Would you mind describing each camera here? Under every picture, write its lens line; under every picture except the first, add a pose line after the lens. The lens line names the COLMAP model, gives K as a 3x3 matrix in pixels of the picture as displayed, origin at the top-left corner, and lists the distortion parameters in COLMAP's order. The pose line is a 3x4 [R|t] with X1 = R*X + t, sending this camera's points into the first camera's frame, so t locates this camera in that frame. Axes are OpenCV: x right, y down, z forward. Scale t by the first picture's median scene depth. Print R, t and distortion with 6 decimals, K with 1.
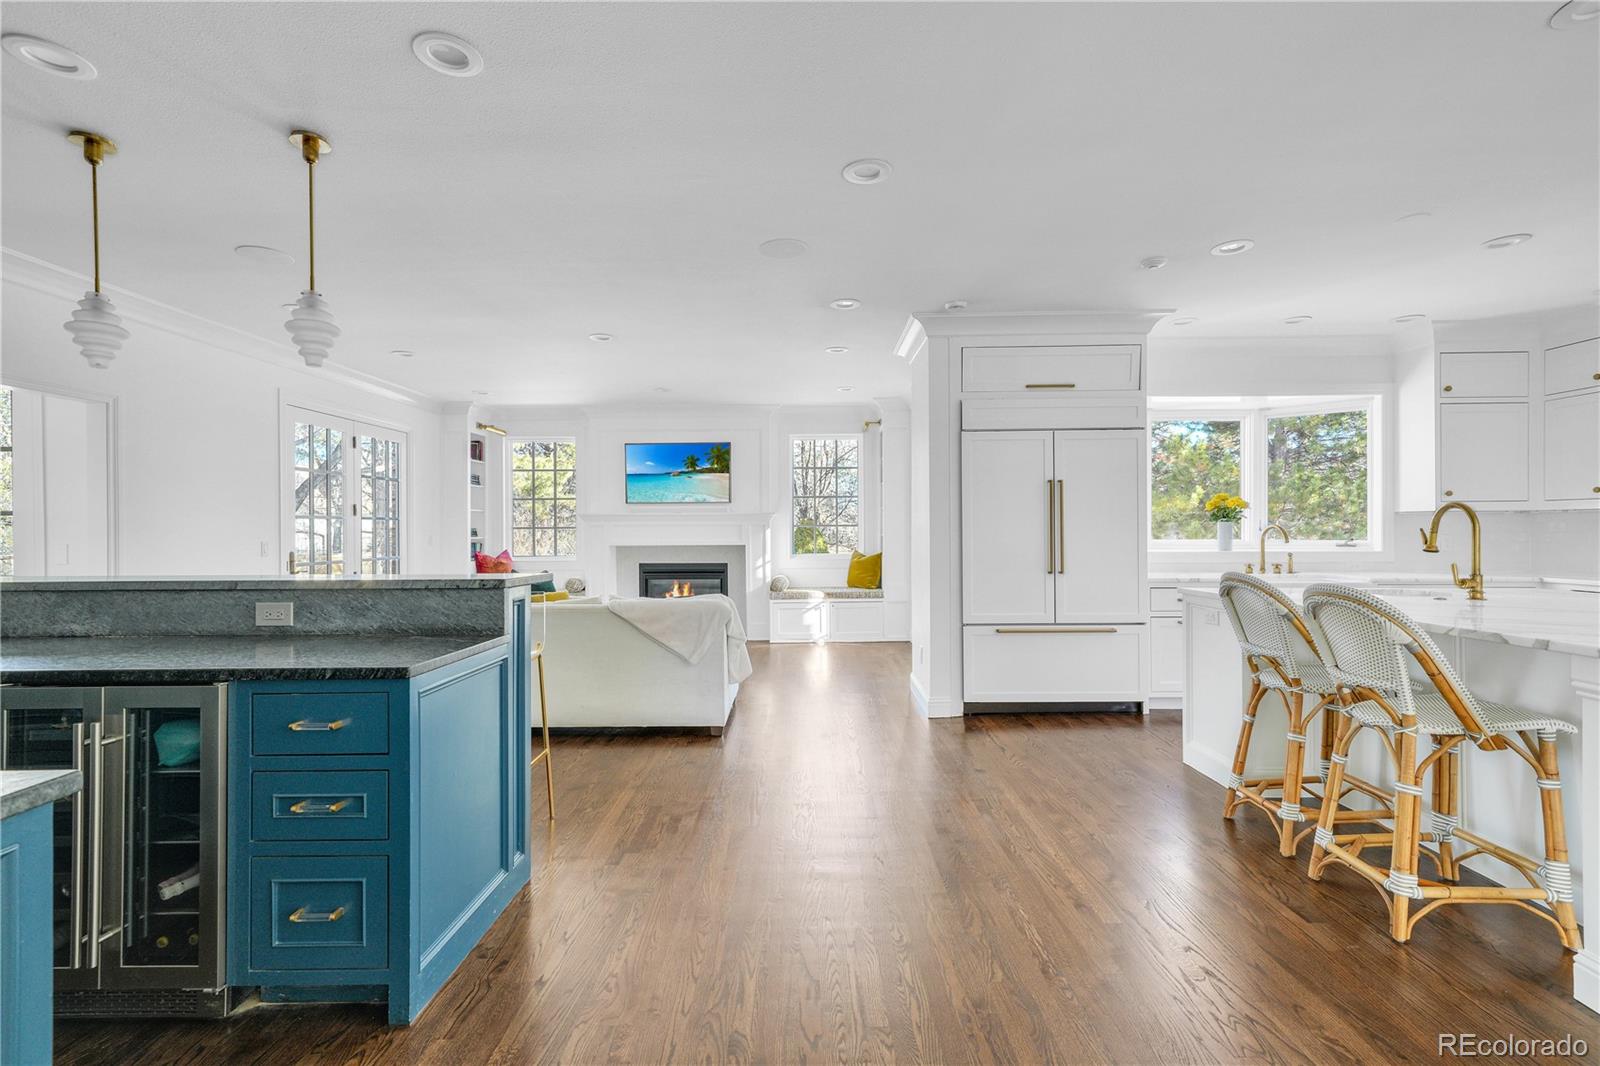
lens RADIAL K [[810.9, 0, 805.1], [0, 810.9, 531.2], [0, 0, 1]] dist [-0.000614, -0.000746]
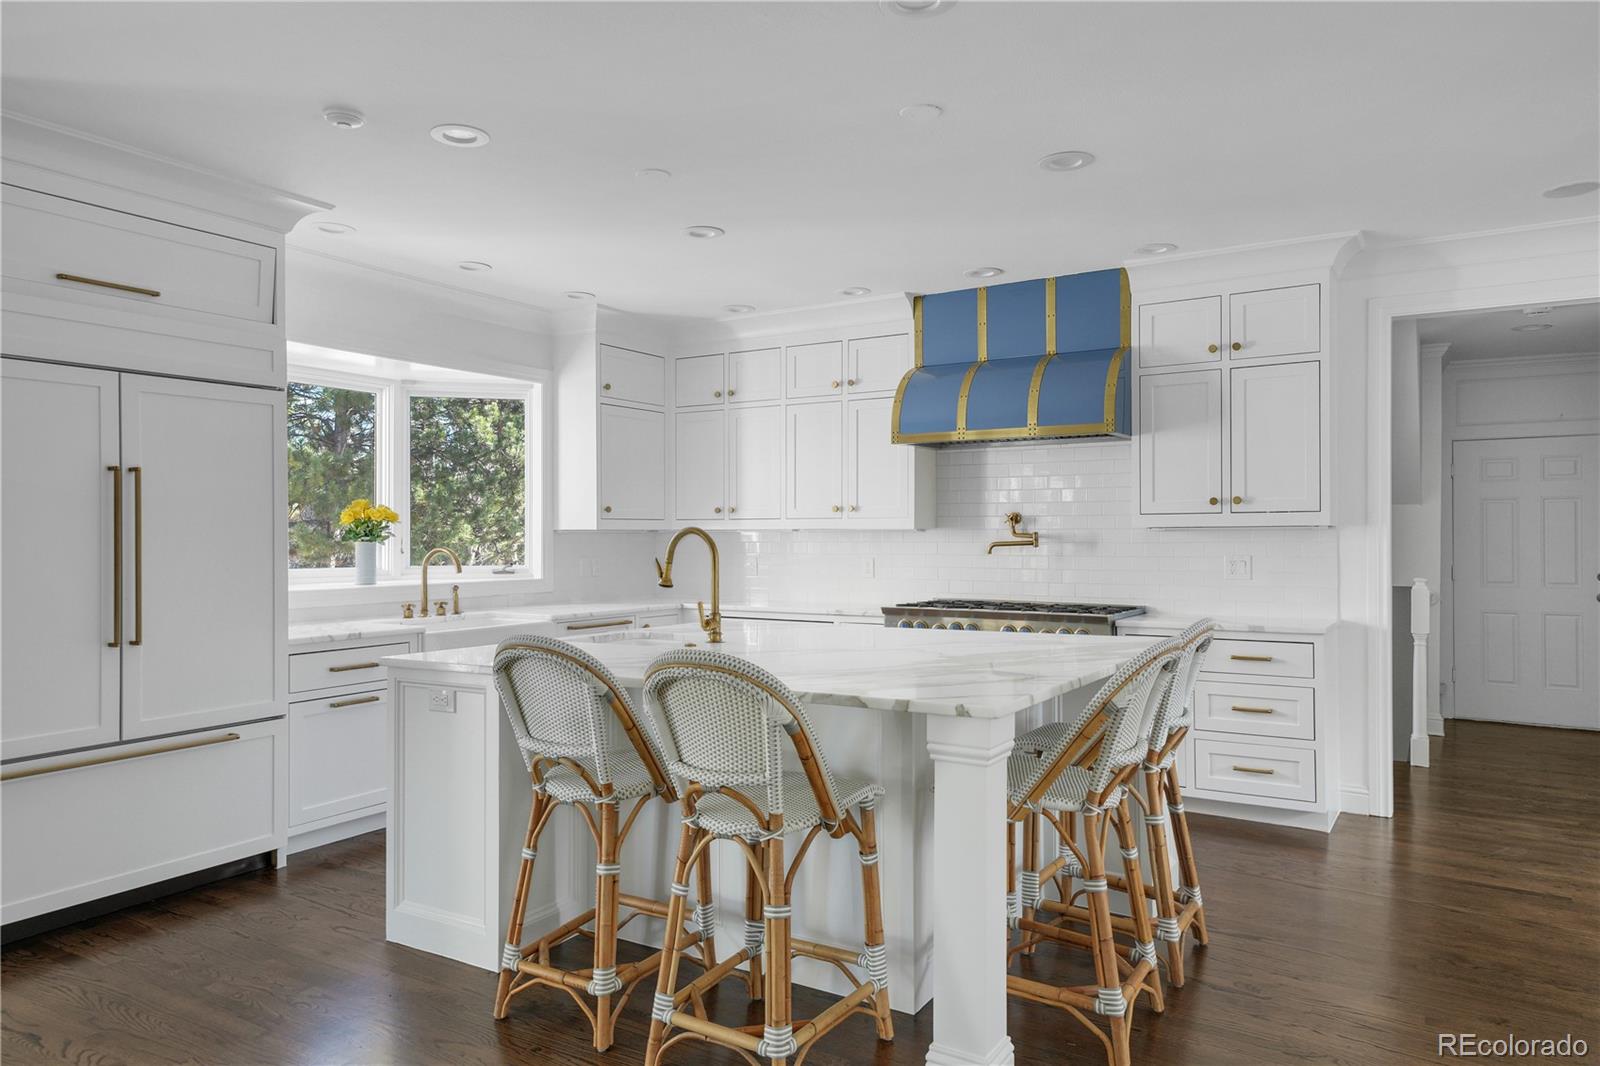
lens RADIAL K [[1047.8, 0, 799.6], [0, 1047.8, 527.9], [0, 0, 1]] dist [0.023016, 0.001995]
pose [[0.500377, 0.008363, 0.865767, -0.066630], [-0.007579, 0.999957, -0.005278, -0.024371], [-0.865774, -0.003920, 0.500419, 0.289842]]
